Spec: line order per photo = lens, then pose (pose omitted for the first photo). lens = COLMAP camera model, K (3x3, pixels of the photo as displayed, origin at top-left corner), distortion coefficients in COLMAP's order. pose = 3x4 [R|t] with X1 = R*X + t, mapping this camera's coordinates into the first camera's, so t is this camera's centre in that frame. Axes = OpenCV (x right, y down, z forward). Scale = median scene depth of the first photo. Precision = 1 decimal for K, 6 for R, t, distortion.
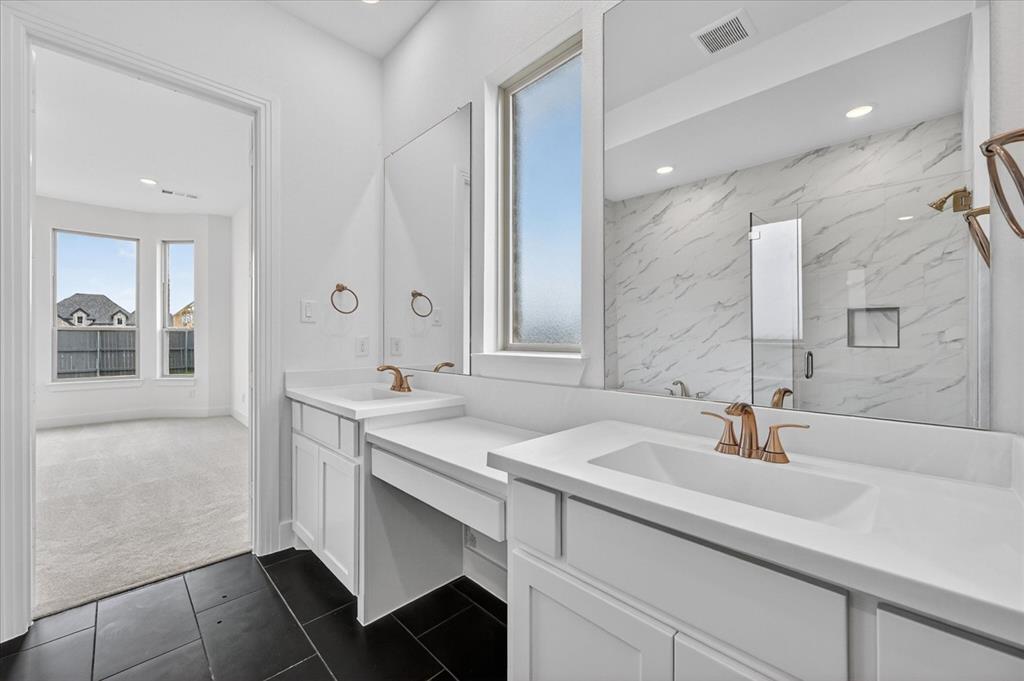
lens RADIAL K [[405.6, 0, 516.5], [0, 405.6, 339.3], [0, 0, 1]] dist [0.001492, -0.000445]
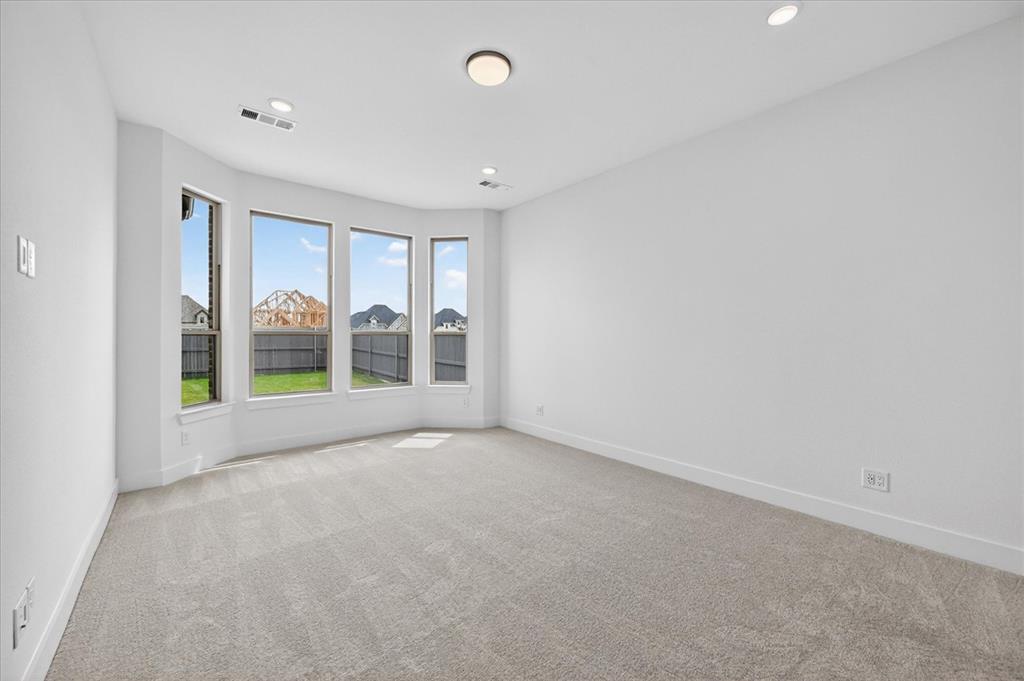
lens RADIAL K [[405.6, 0, 522.1], [0, 405.6, 336.9], [0, 0, 1]] dist [0.001492, -0.000445]
pose [[0.996385, 0.005915, -0.084752, -1.679108], [-0.006220, 0.999975, -0.003337, -0.038269], [0.084730, 0.003853, 0.996397, 0.245969]]
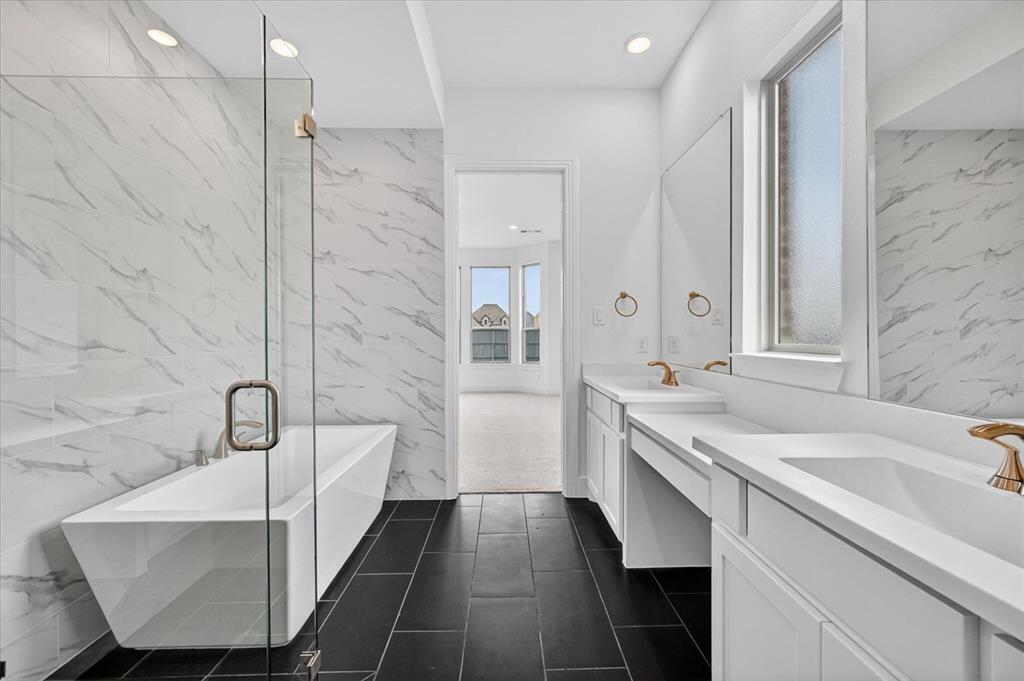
lens RADIAL K [[405.6, 0, 515.7], [0, 405.6, 336.2], [0, 0, 1]] dist [0.001492, -0.000445]
pose [[0.732789, -0.000003, -0.680456, 0.177916], [0.002814, 0.999991, 0.003026, -0.012253], [0.680450, -0.004132, 0.732783, -0.116818]]
